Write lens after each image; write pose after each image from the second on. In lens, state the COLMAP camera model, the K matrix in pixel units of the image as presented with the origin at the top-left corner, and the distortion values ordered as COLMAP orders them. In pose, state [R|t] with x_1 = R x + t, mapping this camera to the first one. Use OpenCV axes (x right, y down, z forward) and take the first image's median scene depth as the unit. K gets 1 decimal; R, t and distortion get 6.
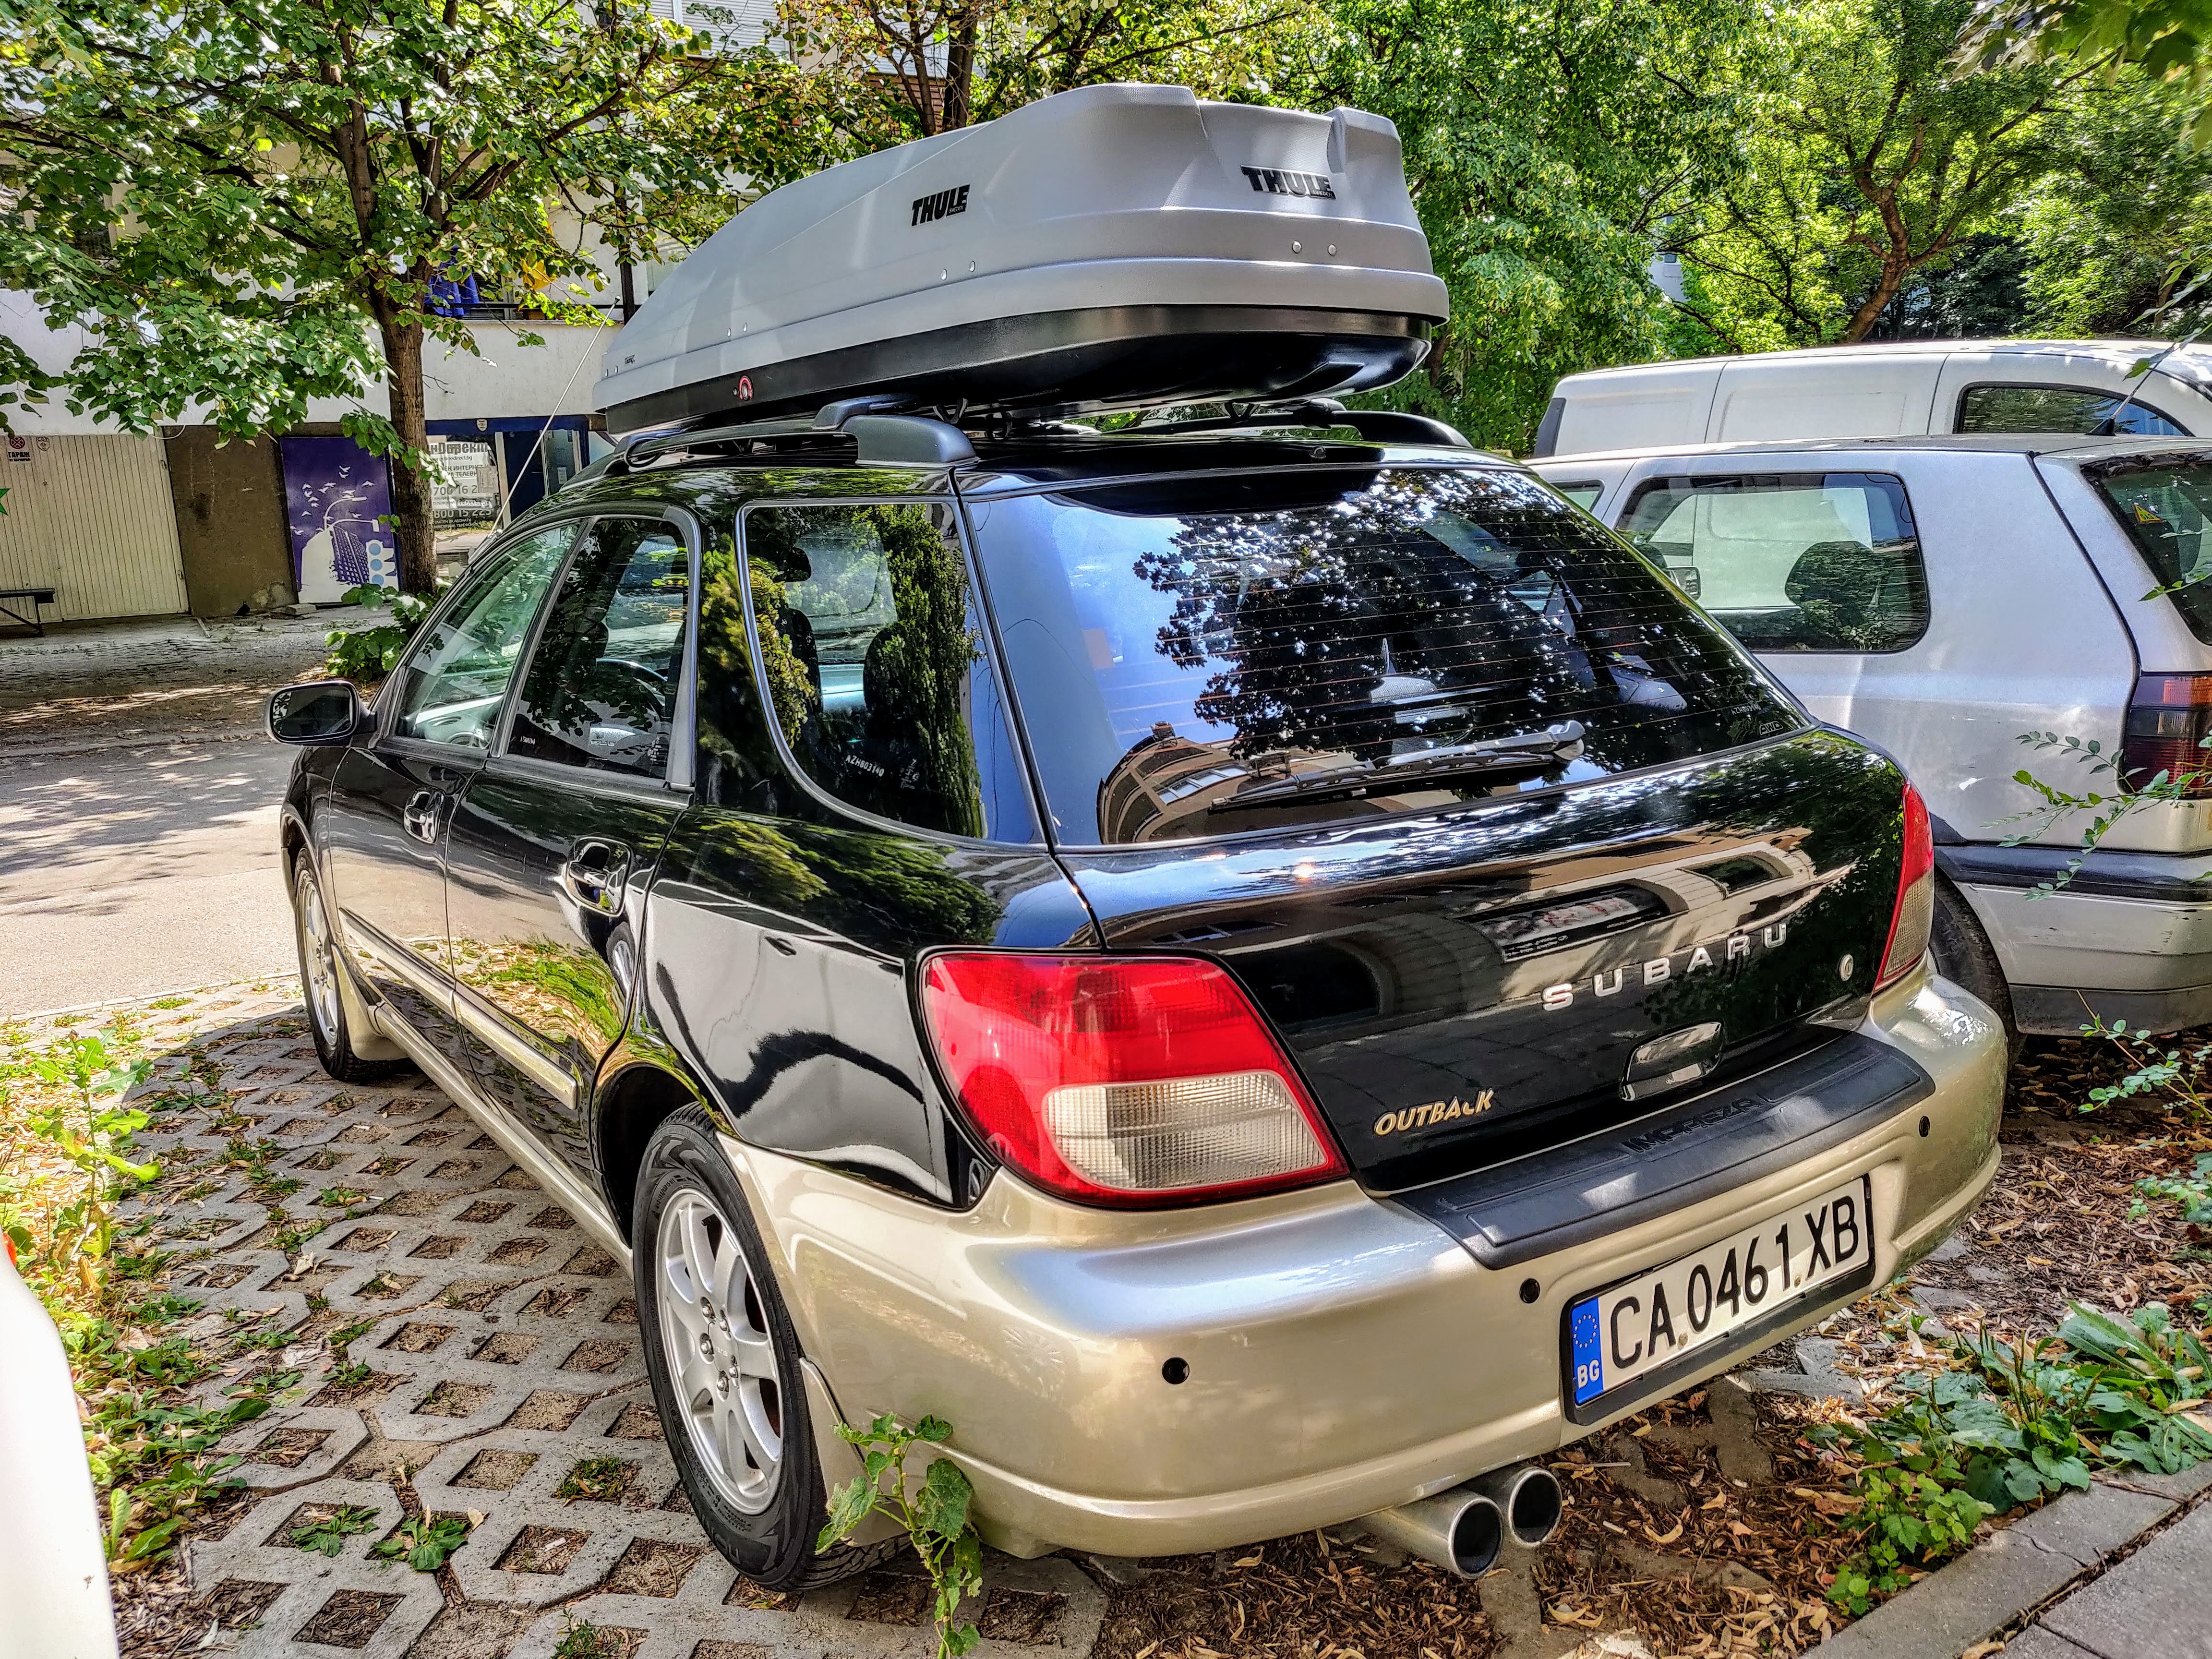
lens RADIAL K [[1645.7, 0, 1093.8], [0, 1645.7, 828.0], [0, 0, 1]] dist [0.003090, 0.003315]
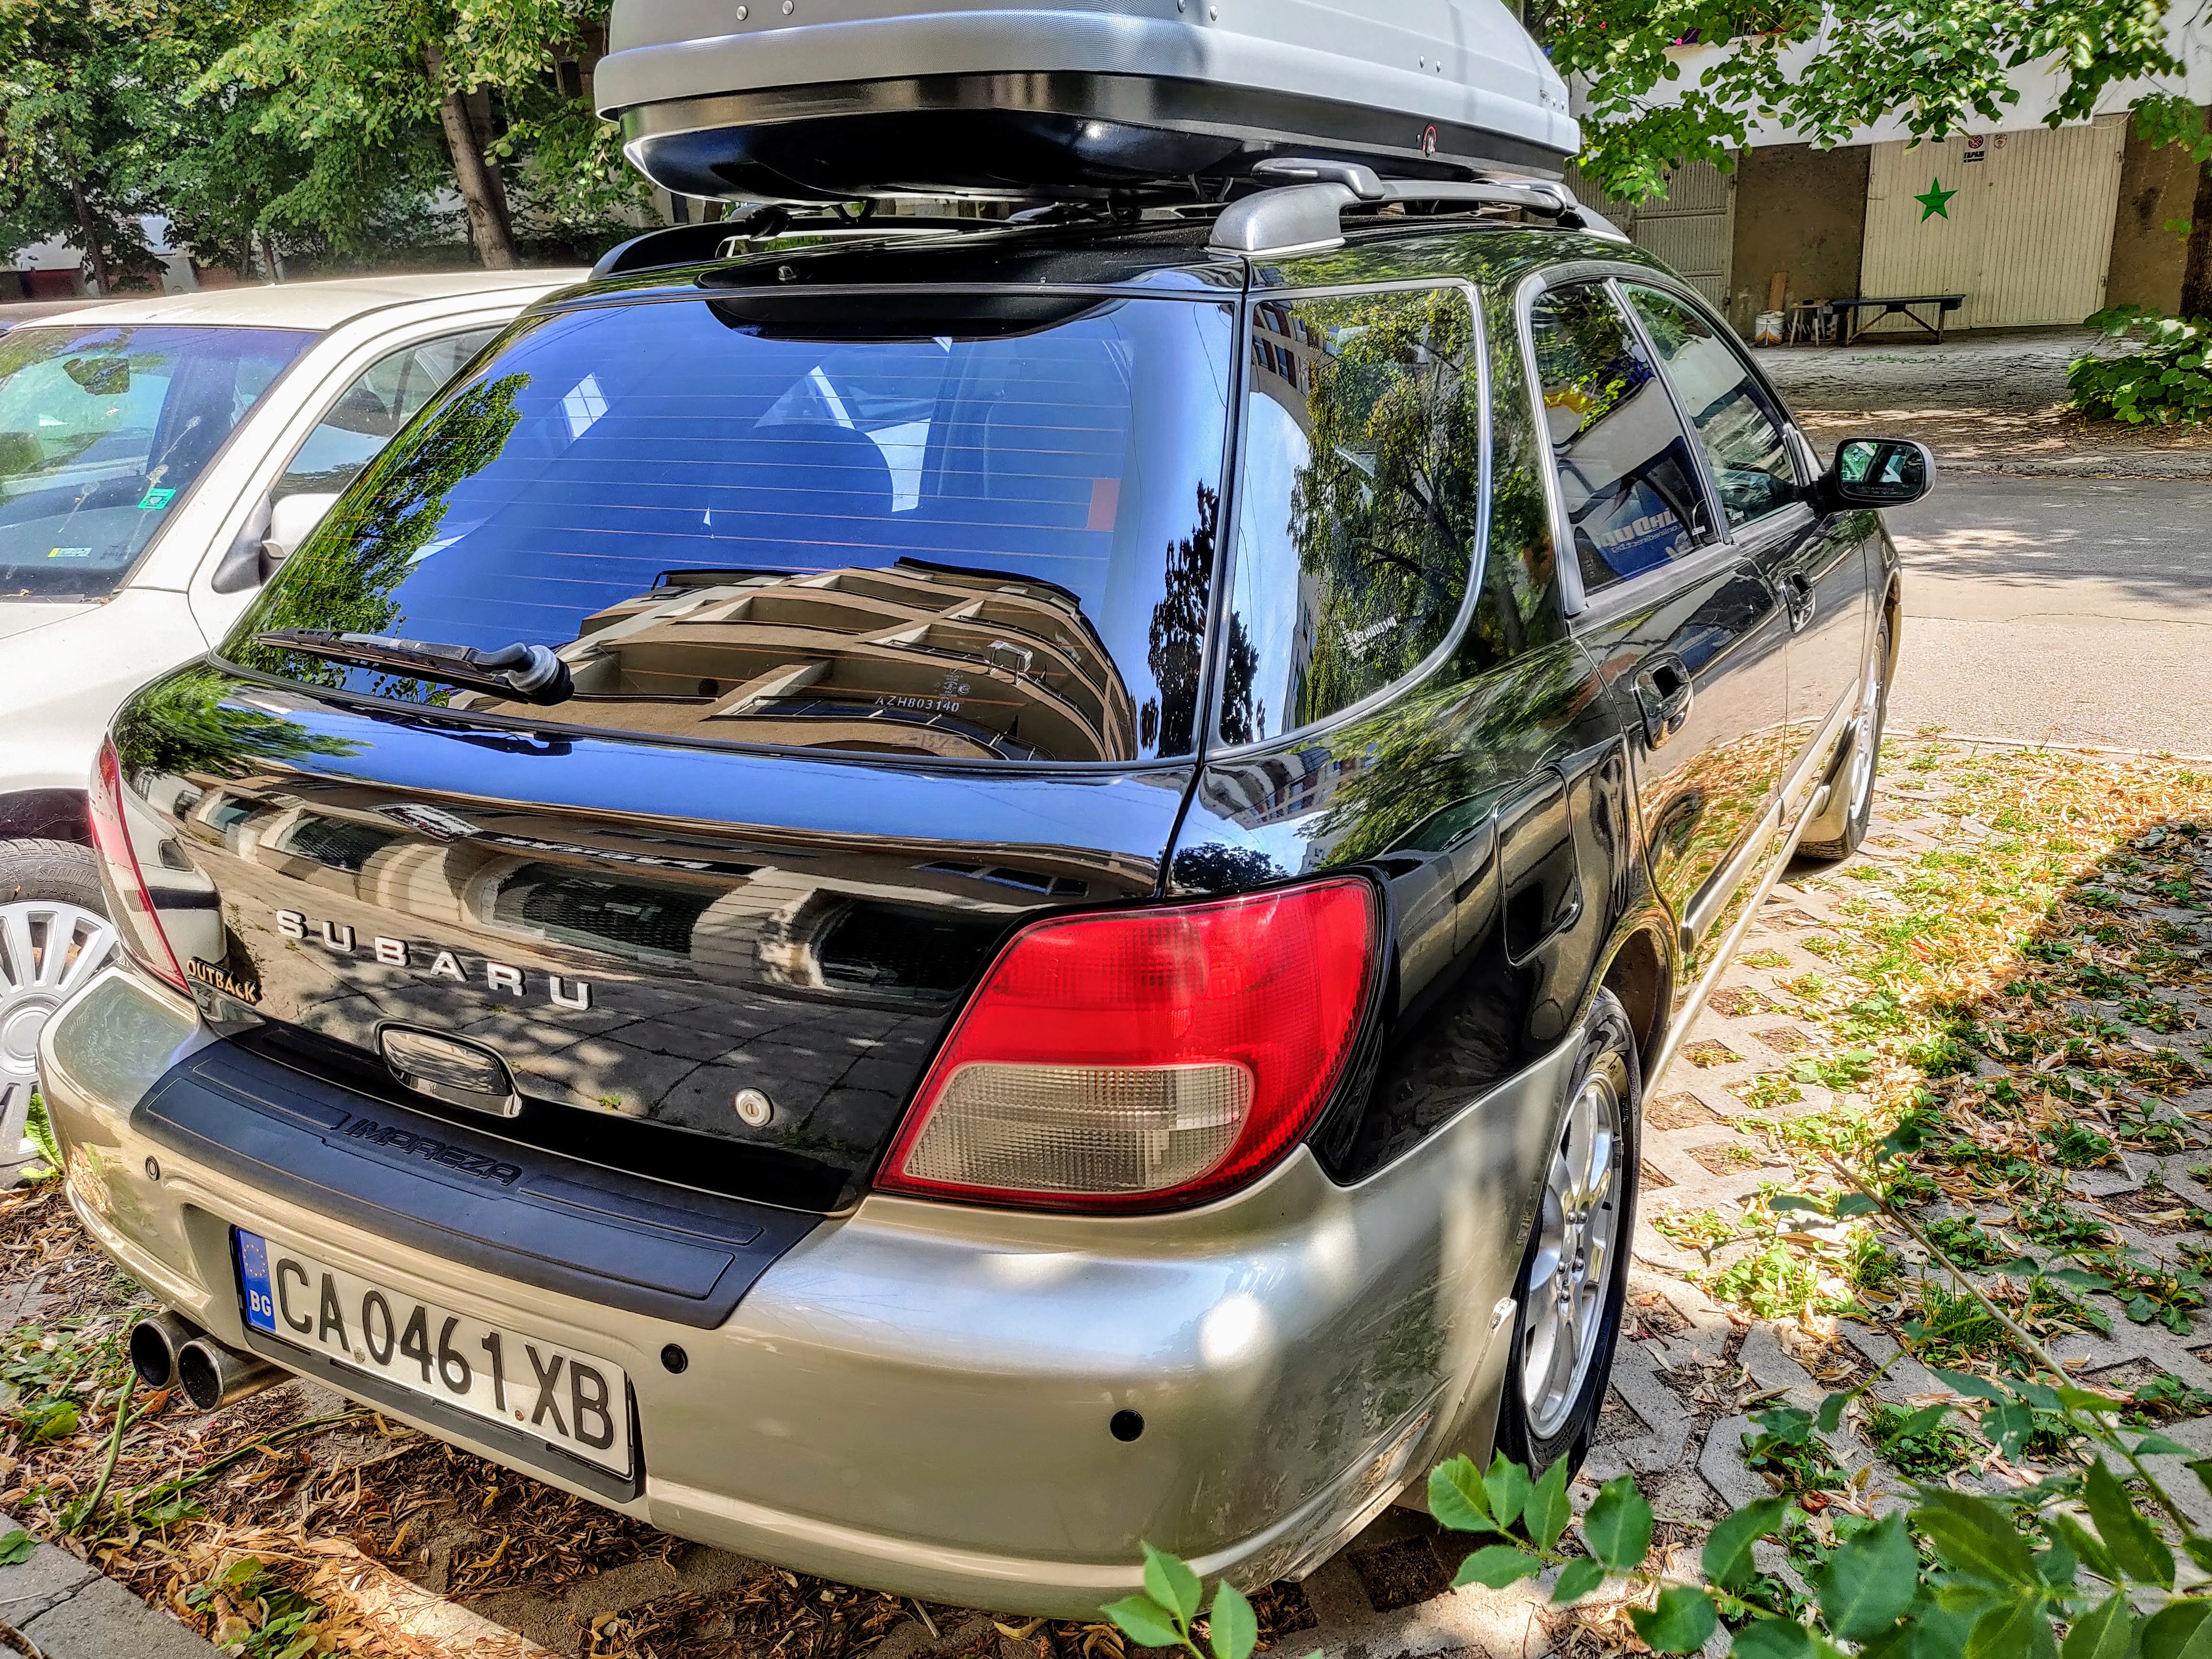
lens RADIAL K [[1645.7, 0, 1093.8], [0, 1645.7, 828.0], [0, 0, 1]] dist [0.003090, 0.003315]
pose [[0.458992, 0.294887, -0.838074, 1.093900], [-0.147825, 0.955508, 0.255248, -0.211951], [0.876056, 0.006732, 0.482162, 0.859329]]
